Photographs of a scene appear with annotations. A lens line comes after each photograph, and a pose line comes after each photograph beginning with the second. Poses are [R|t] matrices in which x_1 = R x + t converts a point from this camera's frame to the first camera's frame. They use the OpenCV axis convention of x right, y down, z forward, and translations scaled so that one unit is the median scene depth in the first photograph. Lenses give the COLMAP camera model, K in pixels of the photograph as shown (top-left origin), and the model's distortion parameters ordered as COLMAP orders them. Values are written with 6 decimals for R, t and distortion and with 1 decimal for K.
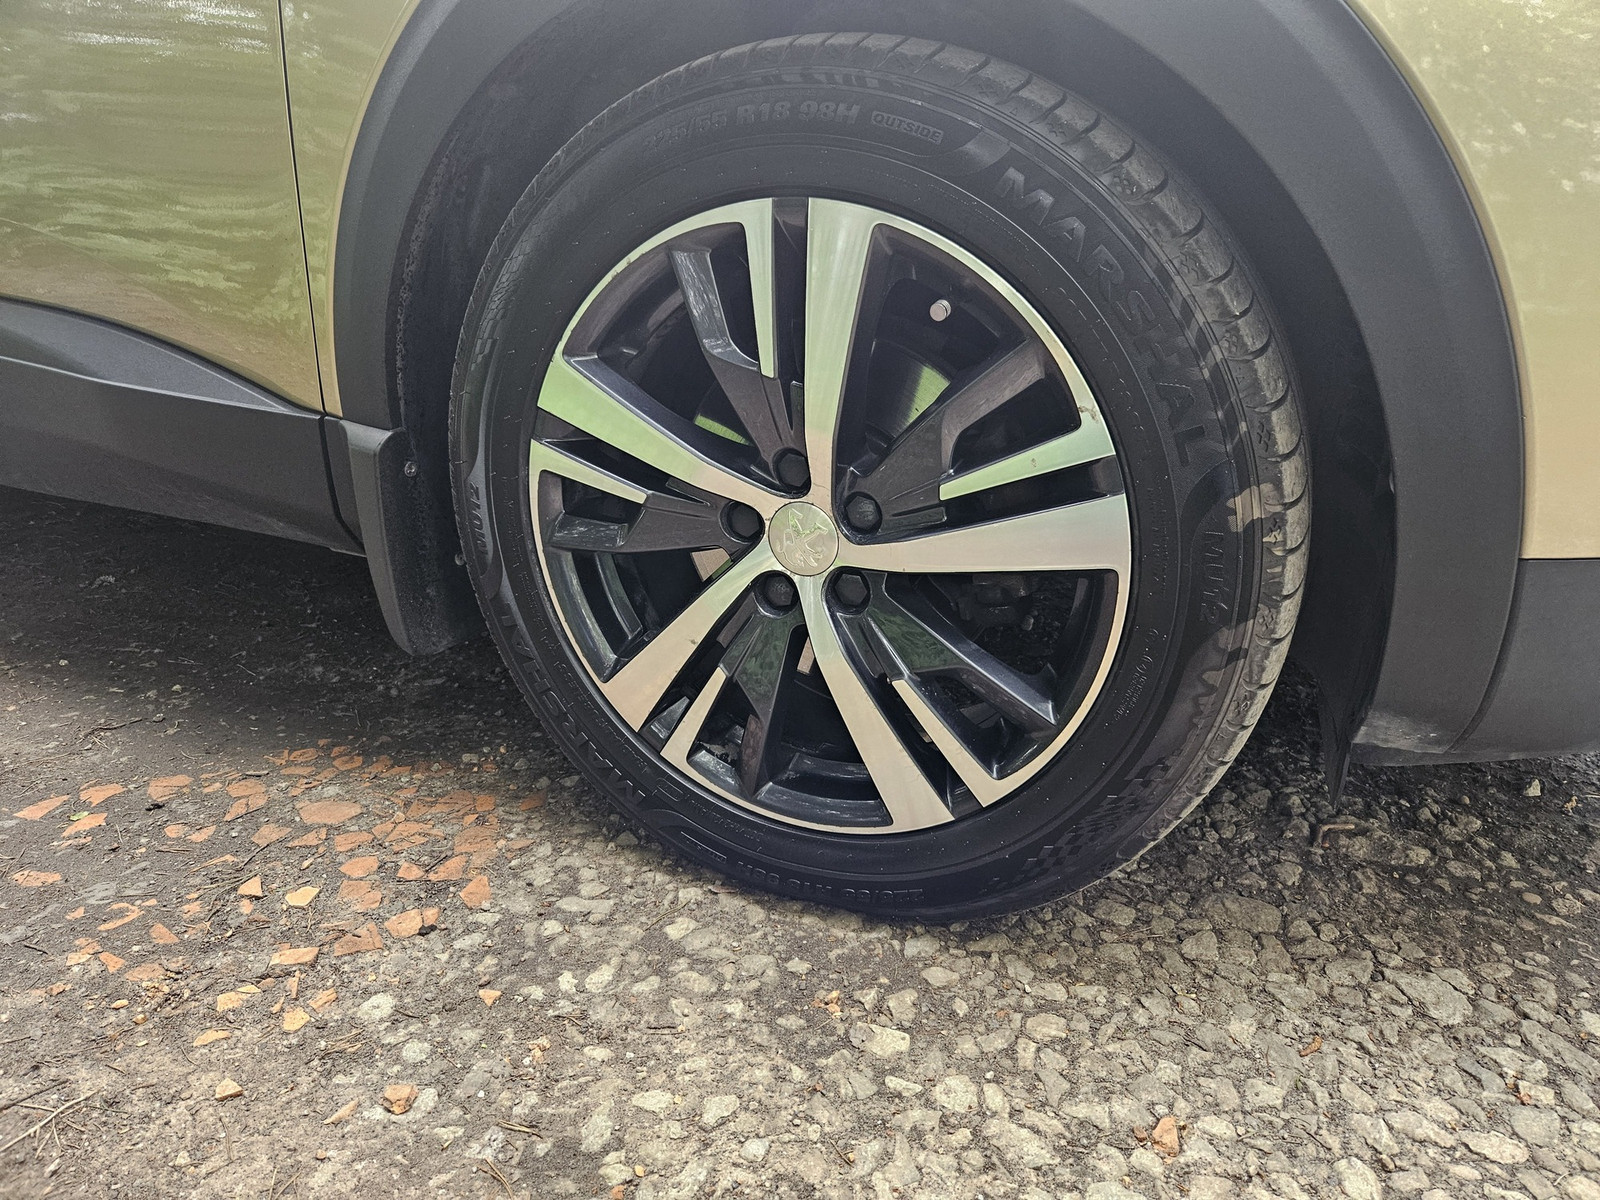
lens RADIAL K [[1076.0, 0, 809.2], [0, 1076.0, 602.2], [0, 0, 1]] dist [0.041558, -0.031671]
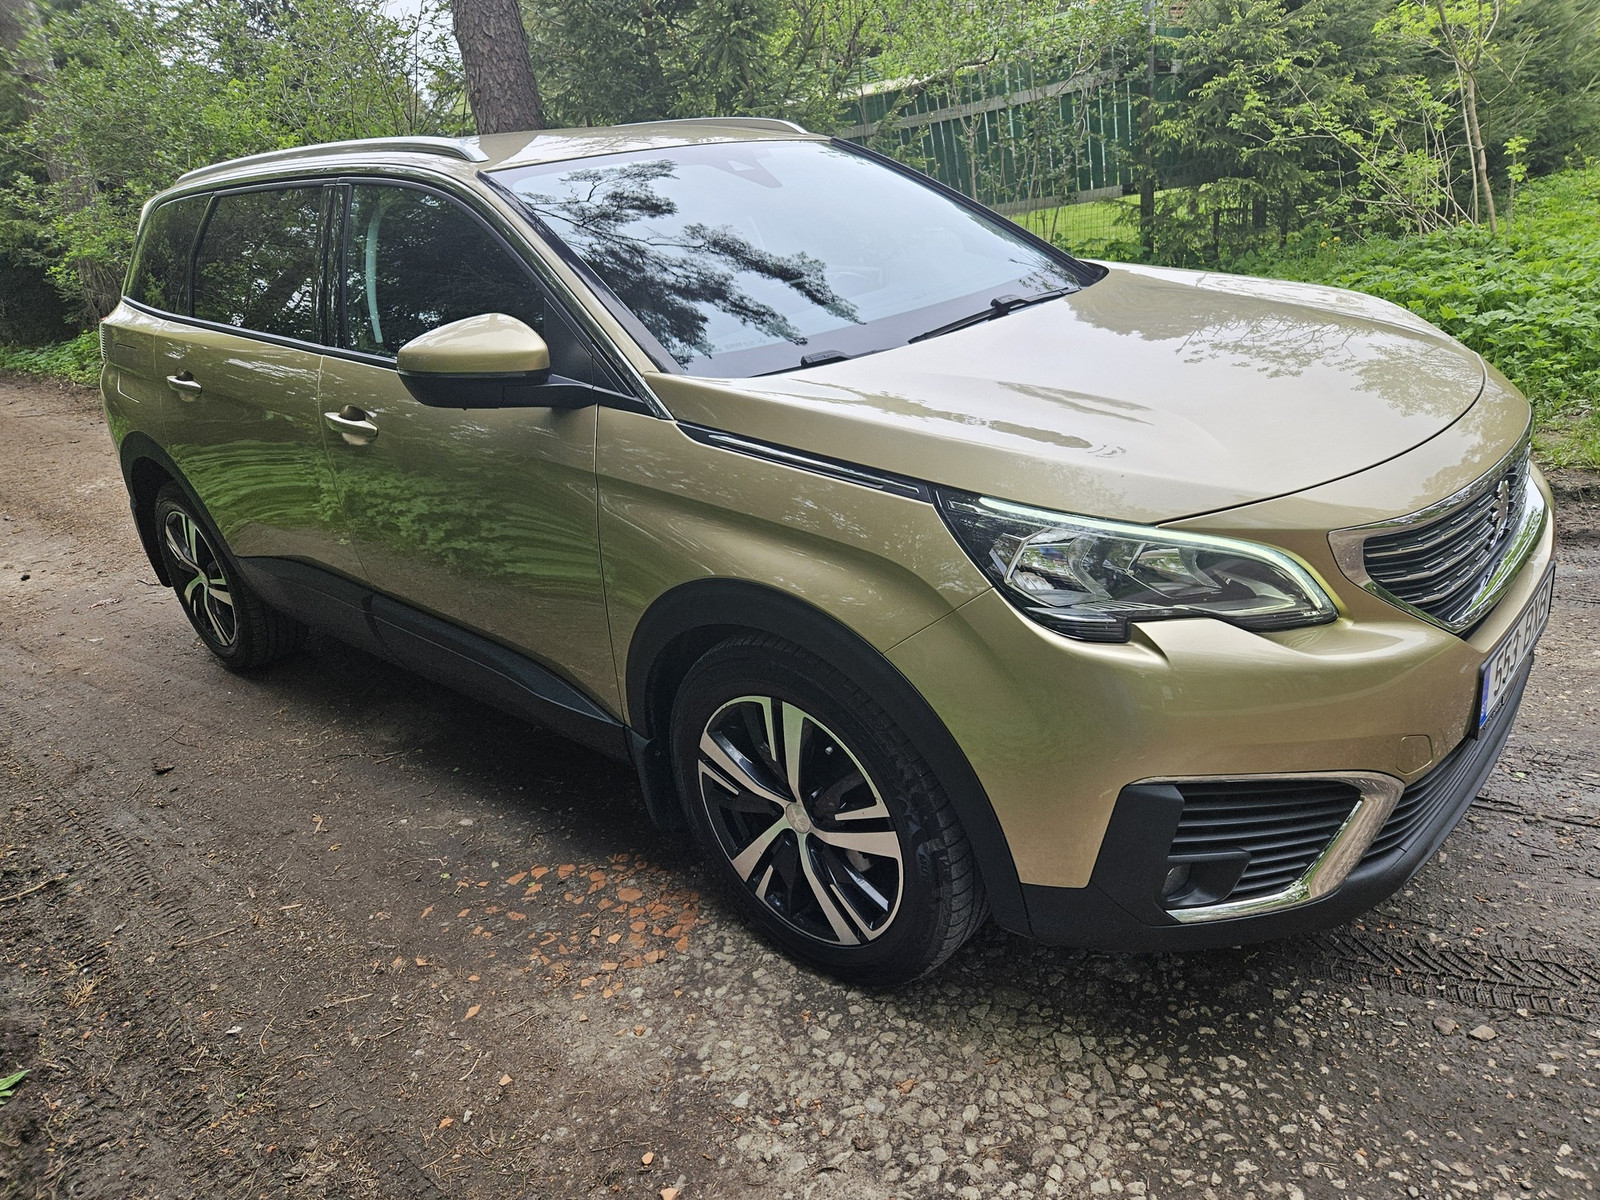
lens RADIAL K [[1076.0, 0, 804.3], [0, 1076.0, 600.0], [0, 0, 1]] dist [0.041558, -0.031671]
pose [[0.948069, 0.009413, -0.317925, 0.733768], [0.001129, 0.999456, 0.032957, -0.598250], [0.318062, -0.031605, 0.947543, -1.183798]]
